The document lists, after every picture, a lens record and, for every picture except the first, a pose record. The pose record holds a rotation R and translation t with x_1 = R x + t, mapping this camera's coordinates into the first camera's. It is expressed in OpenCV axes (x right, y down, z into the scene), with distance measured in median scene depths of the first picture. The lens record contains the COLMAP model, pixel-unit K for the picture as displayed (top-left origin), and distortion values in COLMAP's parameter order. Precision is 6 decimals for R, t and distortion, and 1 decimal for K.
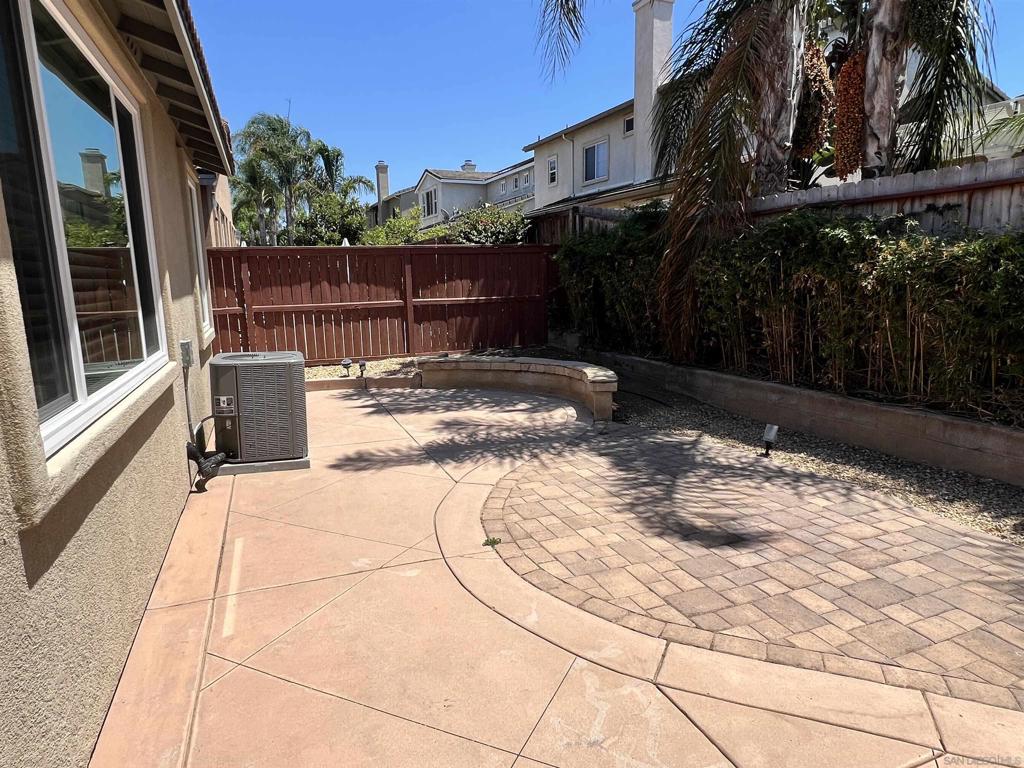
lens RADIAL K [[604.7, 0, 512.0], [0, 604.7, 384.0], [0, 0, 1]] dist [-0.001784, 0.000746]
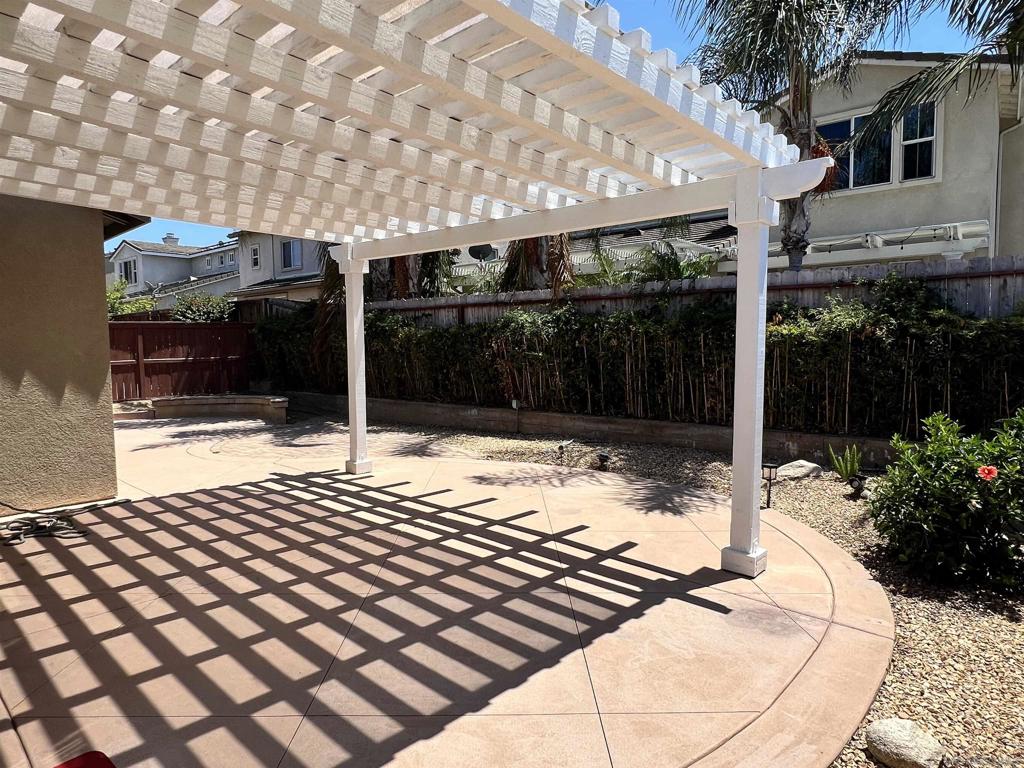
lens RADIAL K [[604.7, 0, 512.0], [0, 604.7, 384.0], [0, 0, 1]] dist [-0.001784, 0.000746]
pose [[0.900170, -0.024665, 0.434839, -0.005003], [0.072721, 0.992892, -0.094223, 0.123255], [-0.429424, 0.116439, 0.895565, -0.686695]]
